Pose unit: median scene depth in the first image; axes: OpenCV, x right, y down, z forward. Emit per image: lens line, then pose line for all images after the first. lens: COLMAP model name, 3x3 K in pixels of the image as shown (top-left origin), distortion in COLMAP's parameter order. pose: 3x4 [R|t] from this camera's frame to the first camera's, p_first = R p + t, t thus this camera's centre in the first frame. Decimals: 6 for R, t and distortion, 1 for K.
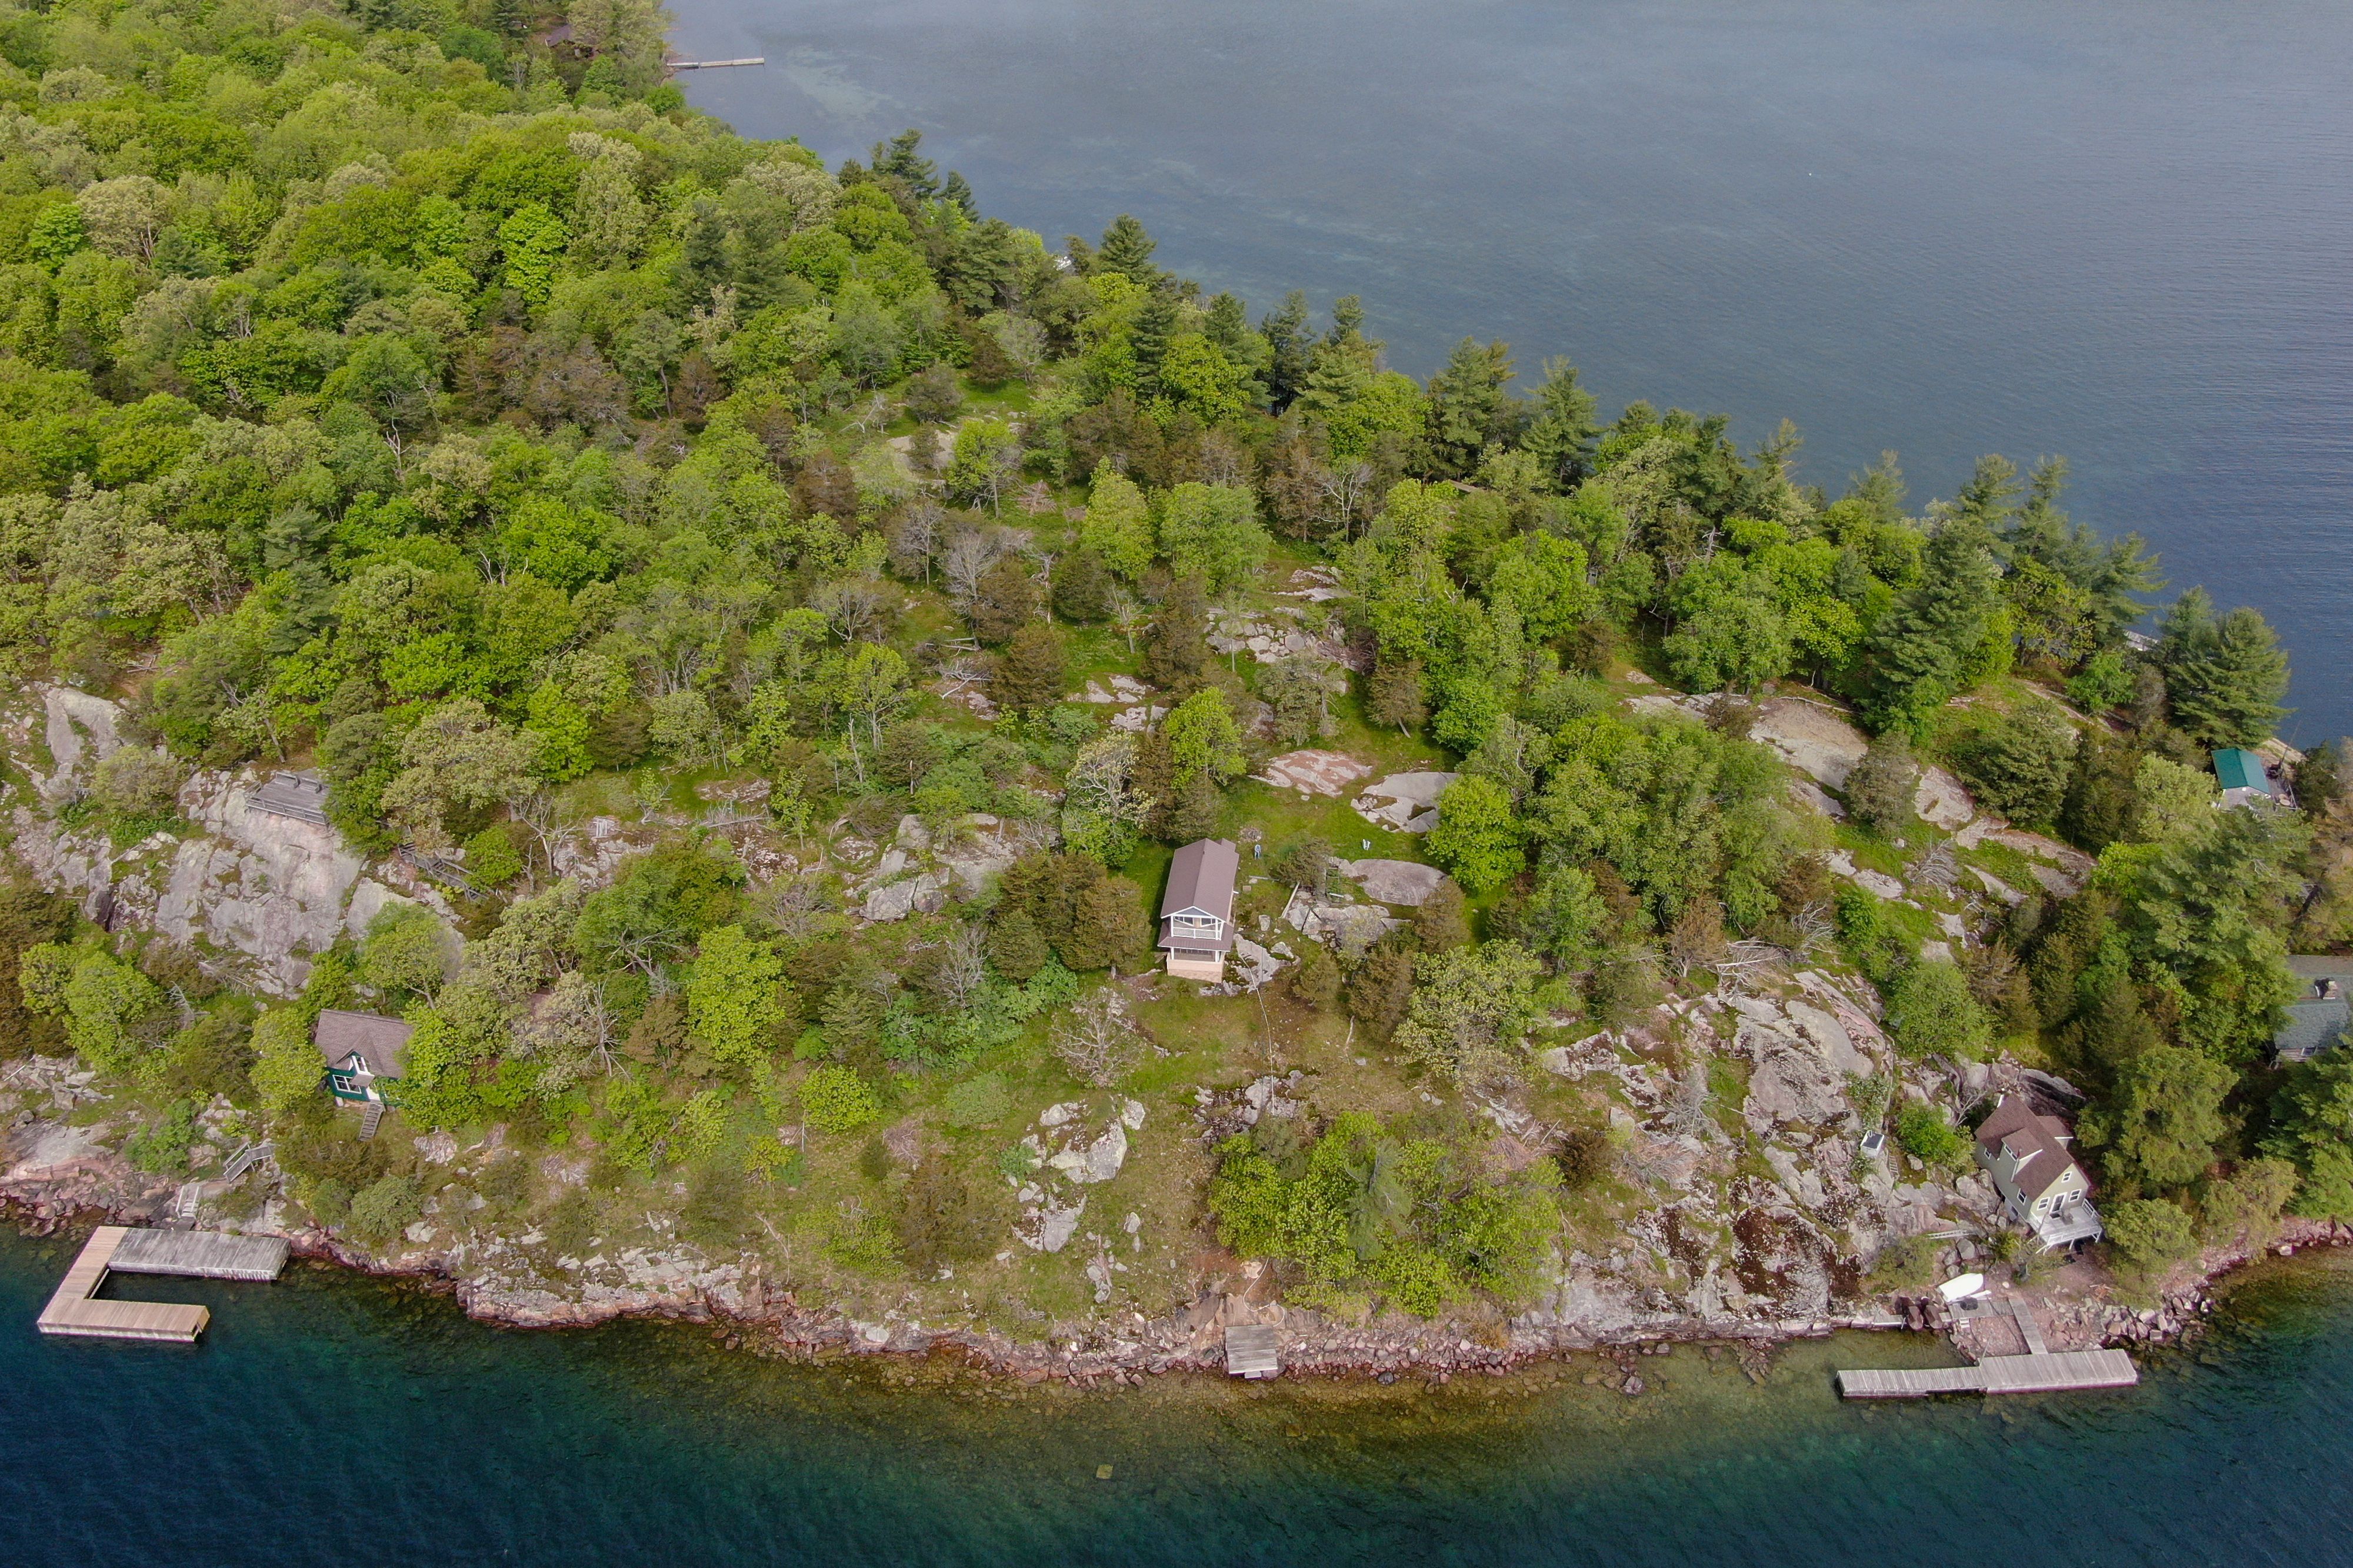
lens RADIAL K [[2056.0, 0, 1176.2], [0, 2056.0, 782.3], [0, 0, 1]] dist [0.010659, -0.014789]
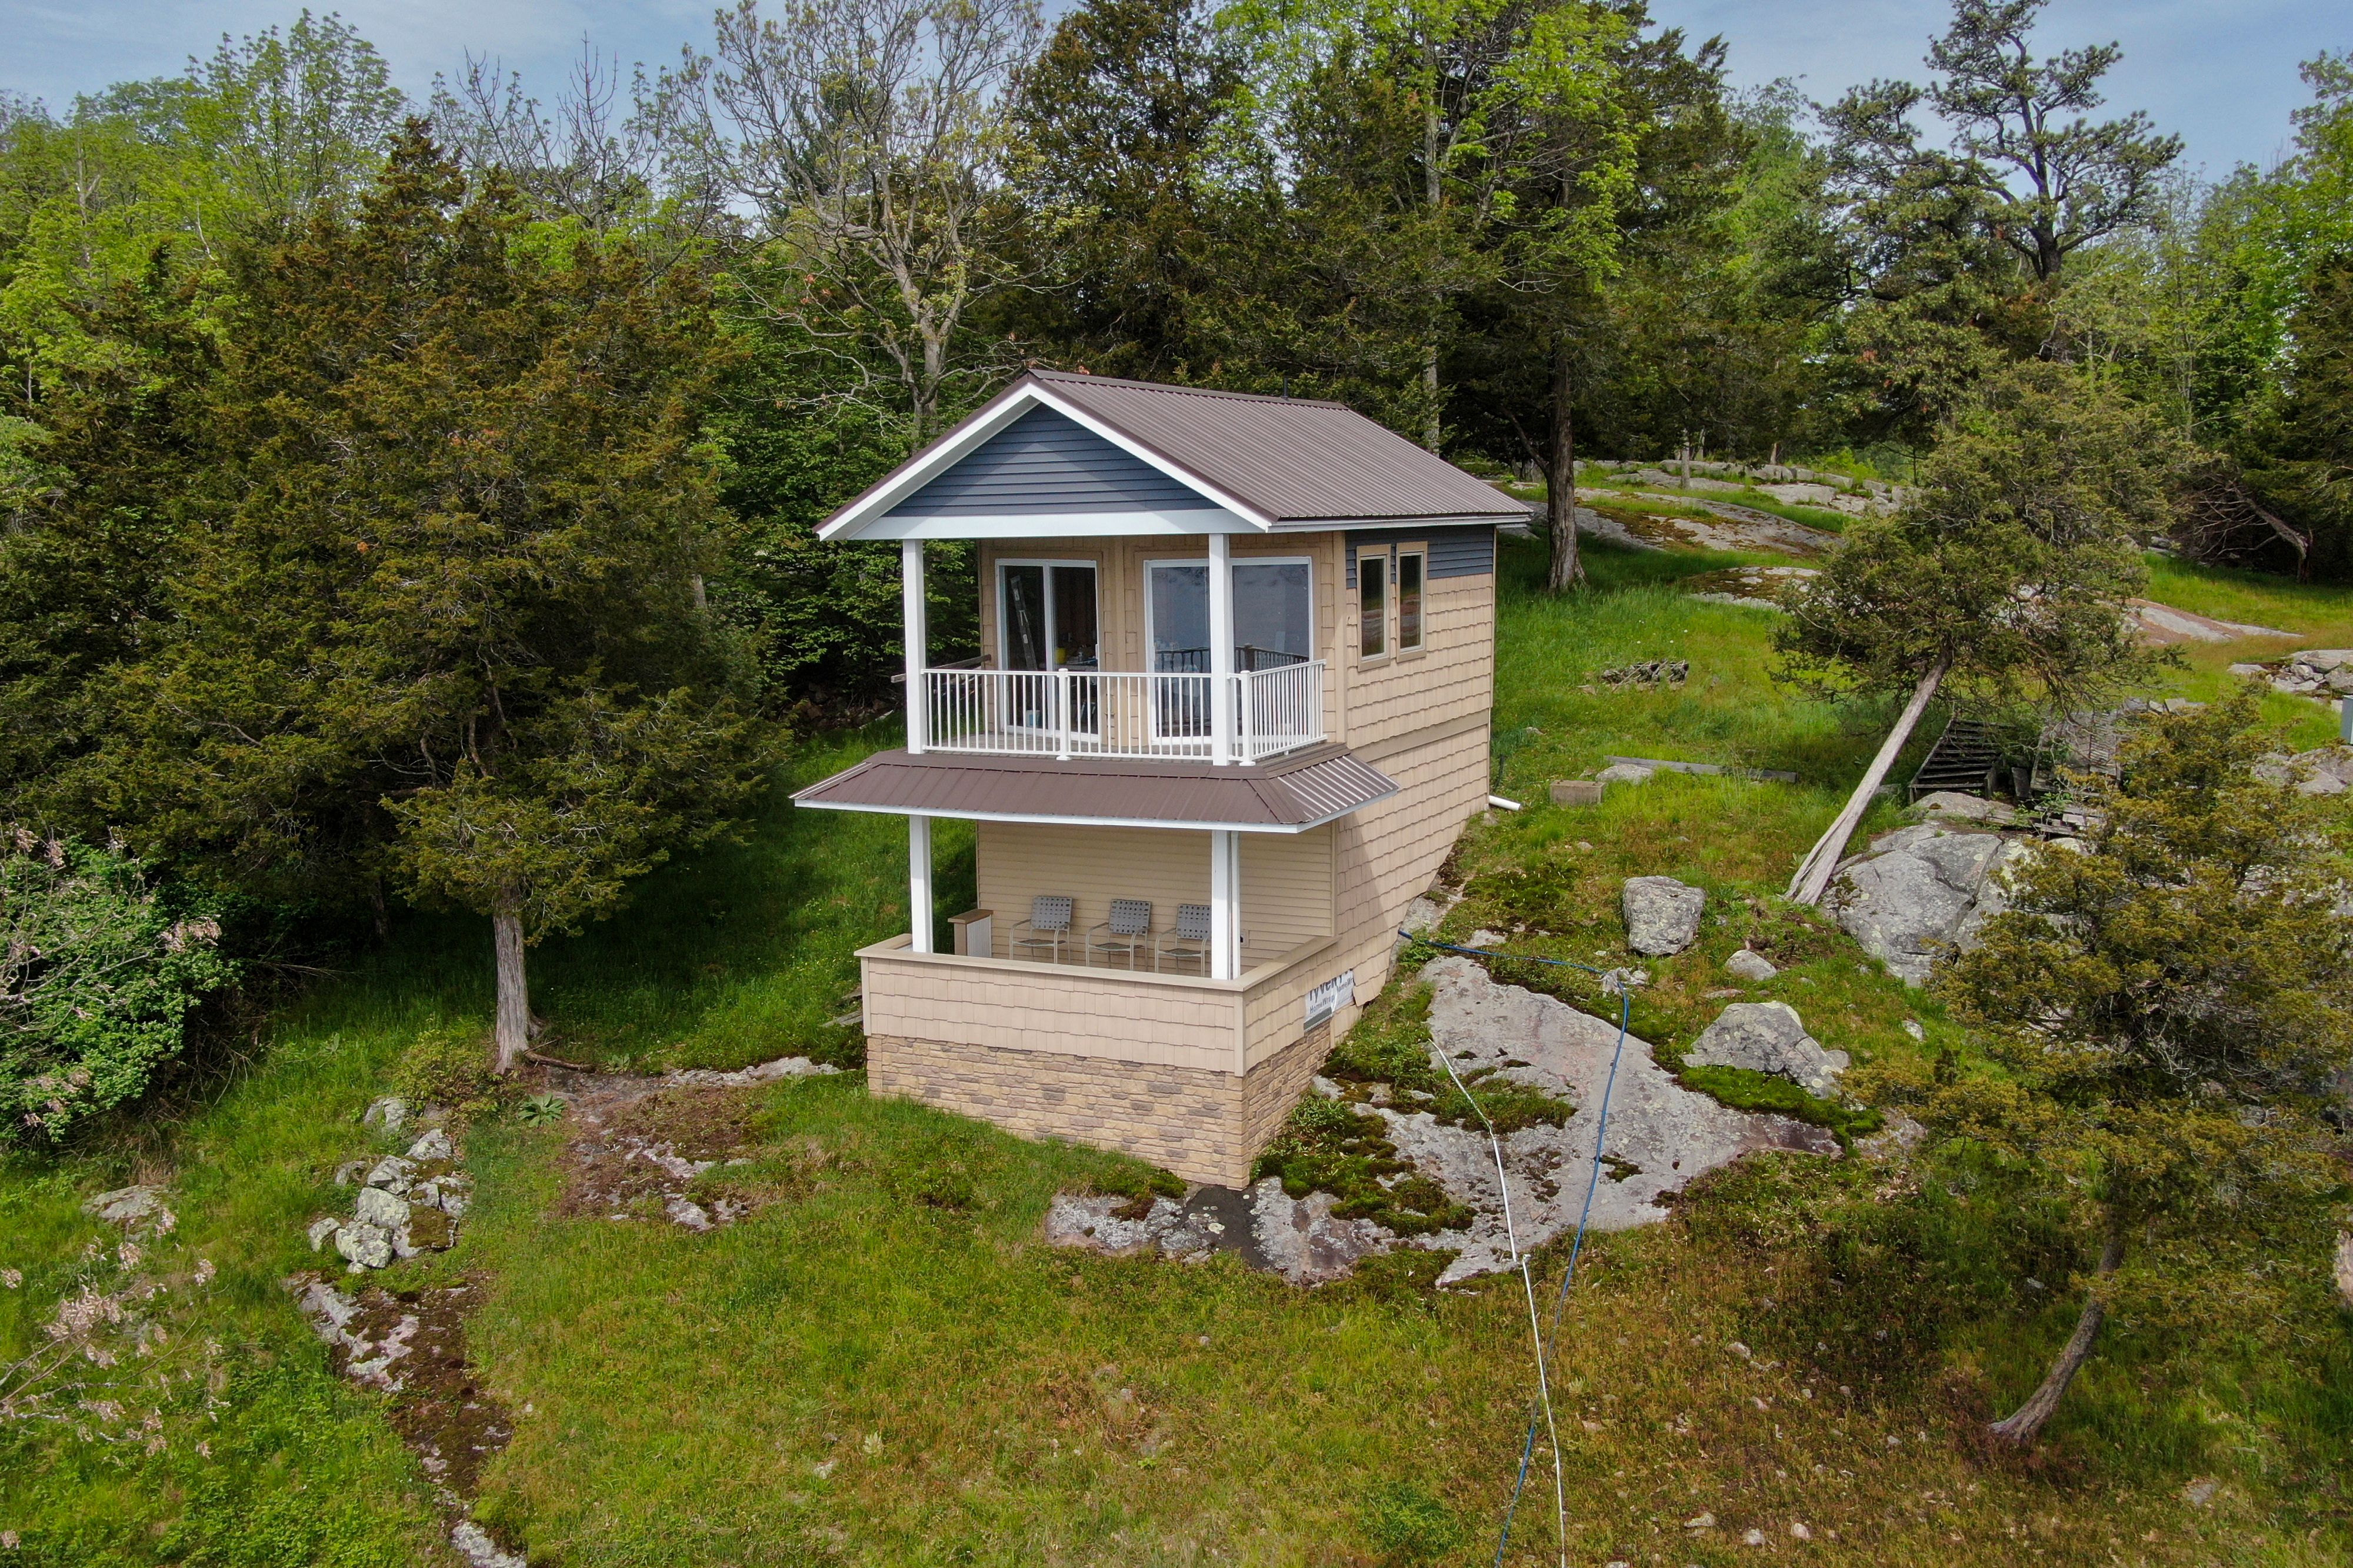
lens RADIAL K [[2056.0, 0, 1163.0], [0, 2056.0, 801.7], [0, 0, 1]] dist [0.010659, -0.014789]
pose [[0.949708, 0.046840, -0.309615, 0.058037], [-0.185398, 0.880932, -0.435414, 0.139844], [0.252355, 0.470918, 0.845312, 0.935486]]
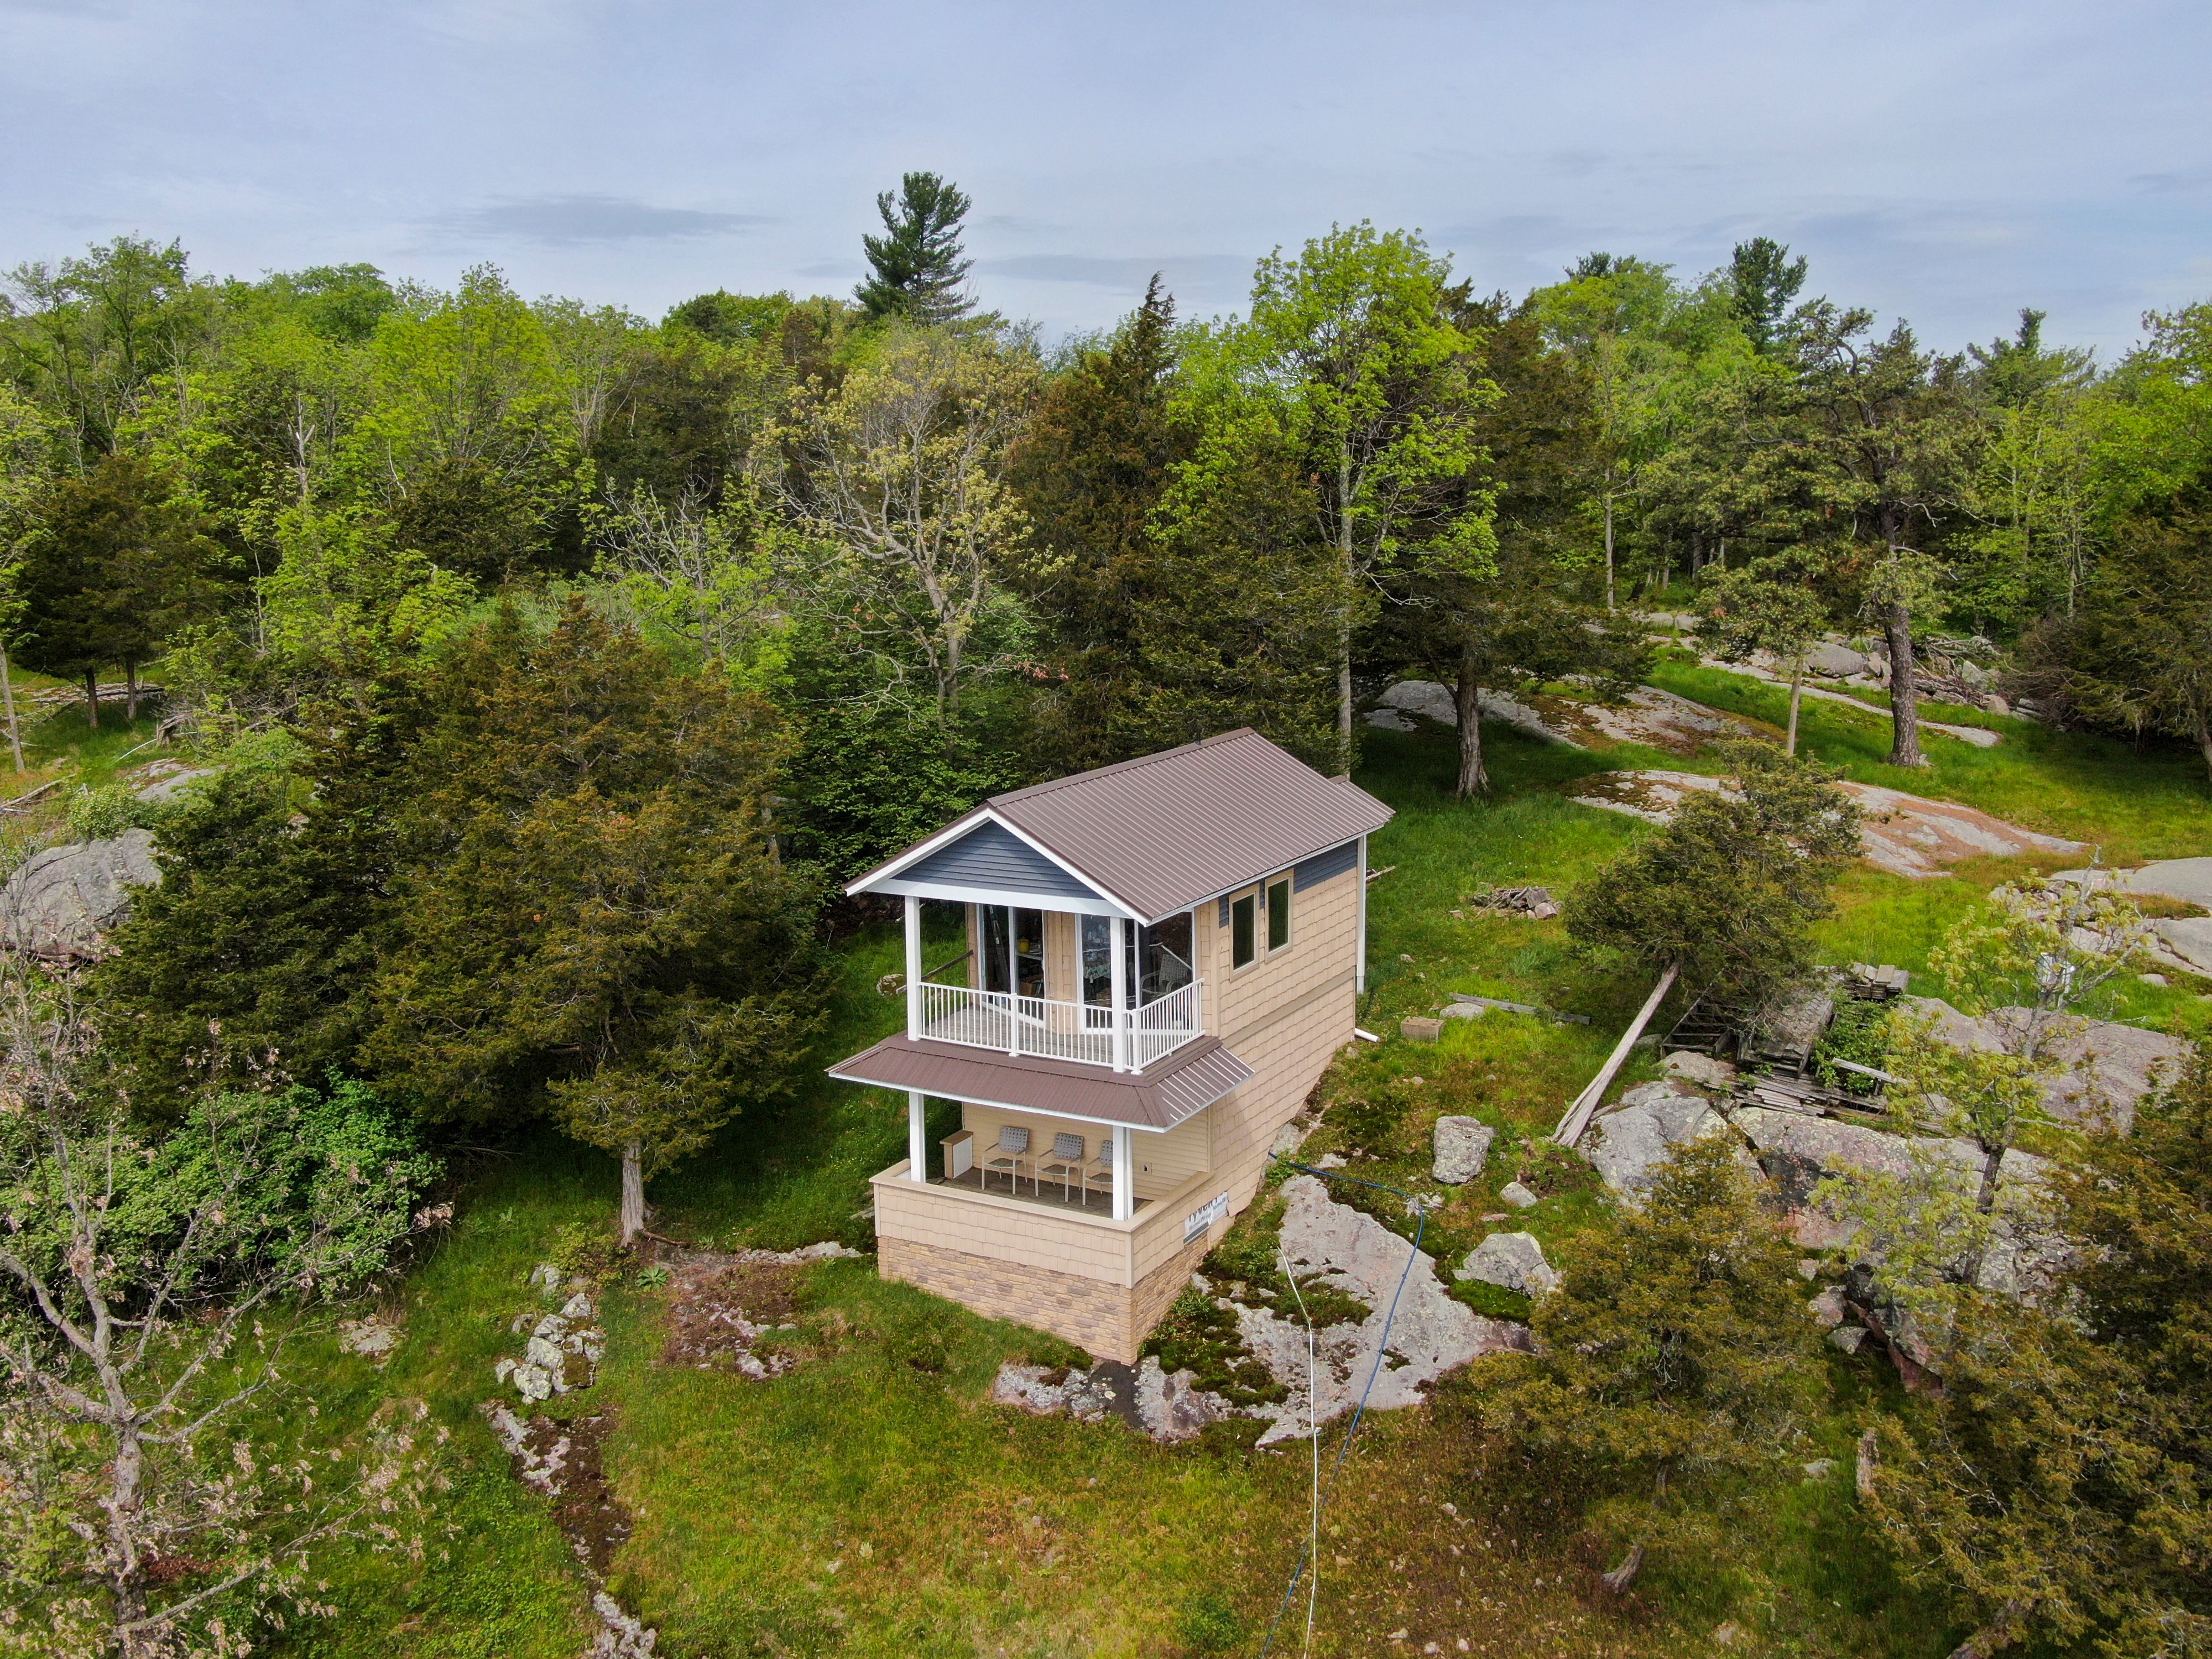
lens RADIAL K [[1973.6, 0, 1101.7], [0, 1973.6, 776.7], [0, 0, 1]] dist [0.000461, 0.017221]
pose [[0.924853, 0.064299, -0.374850, 0.085267], [-0.226291, 0.885193, -0.406479, 0.129908], [0.305679, 0.460759, 0.833224, 0.882897]]
